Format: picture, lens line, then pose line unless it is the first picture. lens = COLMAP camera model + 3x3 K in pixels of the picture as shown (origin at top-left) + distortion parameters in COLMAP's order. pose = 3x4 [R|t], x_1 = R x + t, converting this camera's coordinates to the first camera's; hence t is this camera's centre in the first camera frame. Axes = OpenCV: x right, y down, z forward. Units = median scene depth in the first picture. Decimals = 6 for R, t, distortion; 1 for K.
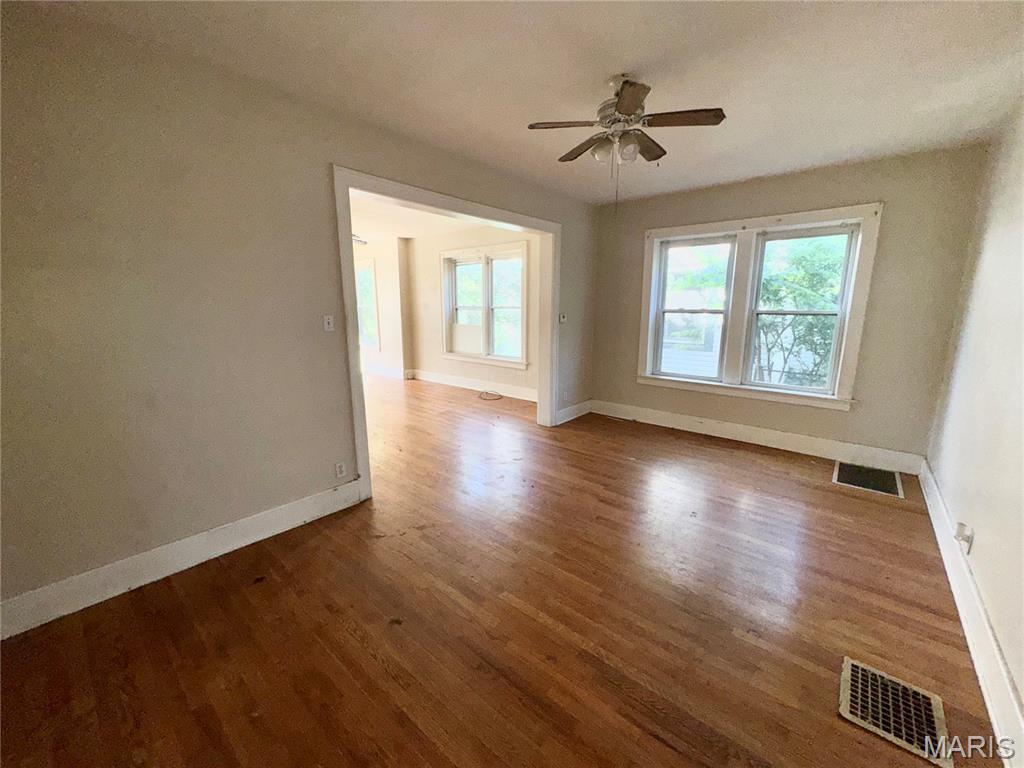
lens RADIAL K [[409.4, 0, 511.0], [0, 409.4, 384.3], [0, 0, 1]] dist [-0.001430, -0.000077]
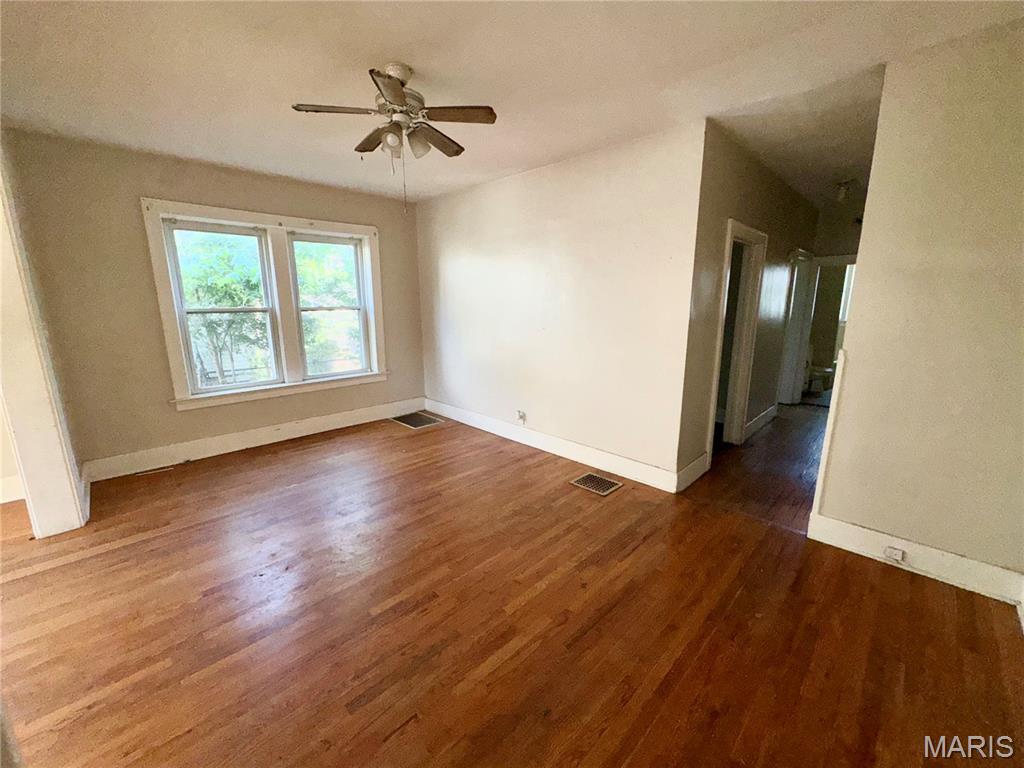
lens RADIAL K [[409.4, 0, 511.0], [0, 409.4, 384.3], [0, 0, 1]] dist [-0.001430, -0.000077]
pose [[0.083886, -0.204560, 0.975253, -0.445486], [0.198077, 0.962595, 0.184868, -0.086161], [-0.976590, 0.177667, 0.121267, 0.421442]]
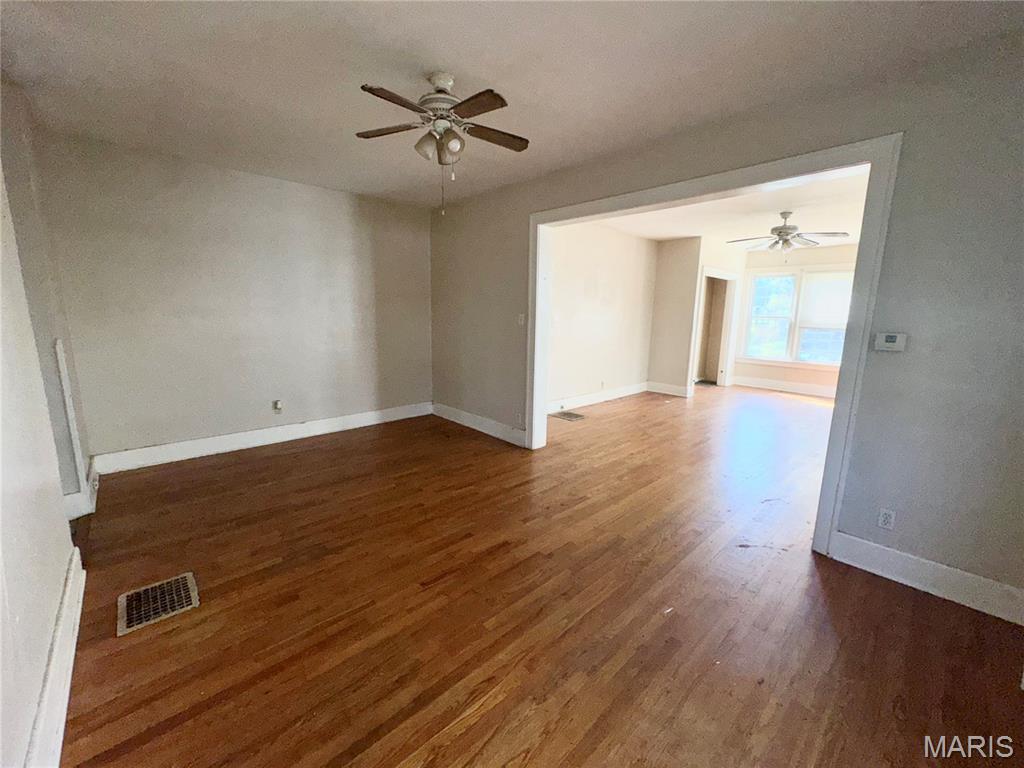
lens RADIAL K [[409.4, 0, 511.0], [0, 409.4, 384.3], [0, 0, 1]] dist [-0.001430, -0.000077]
pose [[-0.112662, 0.172562, -0.978534, 0.760198], [-0.212409, 0.957857, 0.193371, -0.142211], [0.970665, 0.229635, -0.071261, 0.785567]]
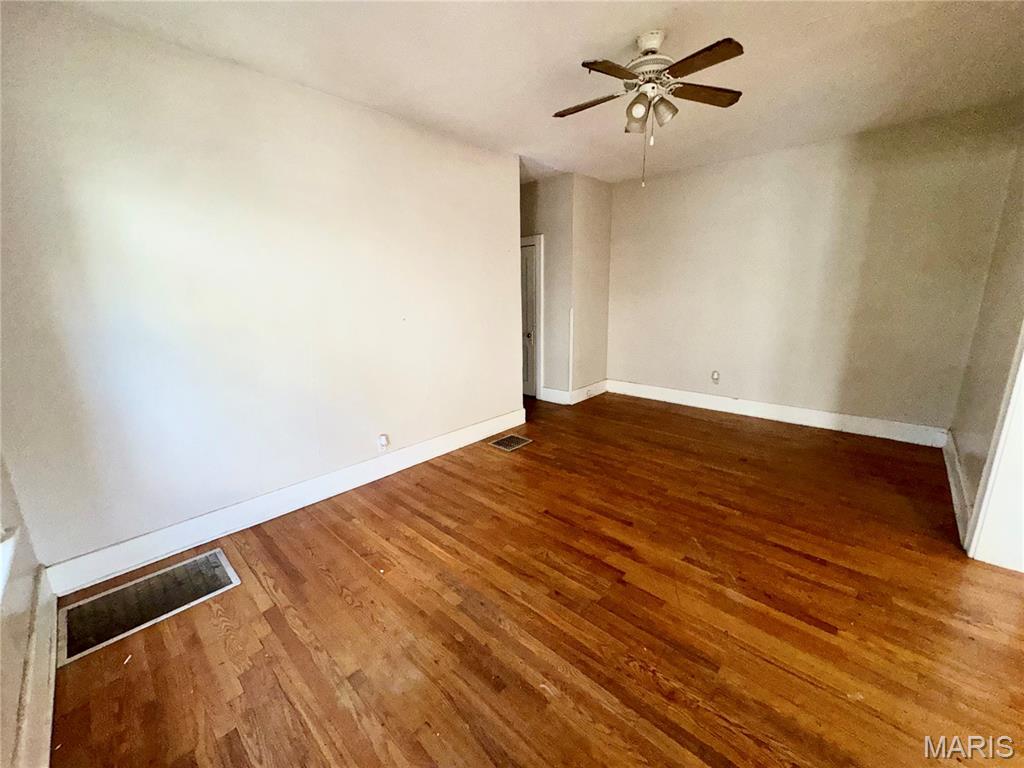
lens RADIAL K [[409.4, 0, 511.0], [0, 409.4, 384.3], [0, 0, 1]] dist [-0.001430, -0.000077]
pose [[-0.998802, 0.008856, 0.048124, 0.308888], [0.028098, 0.908973, 0.415907, -0.233689], [-0.040060, 0.416761, -0.908133, 1.227522]]
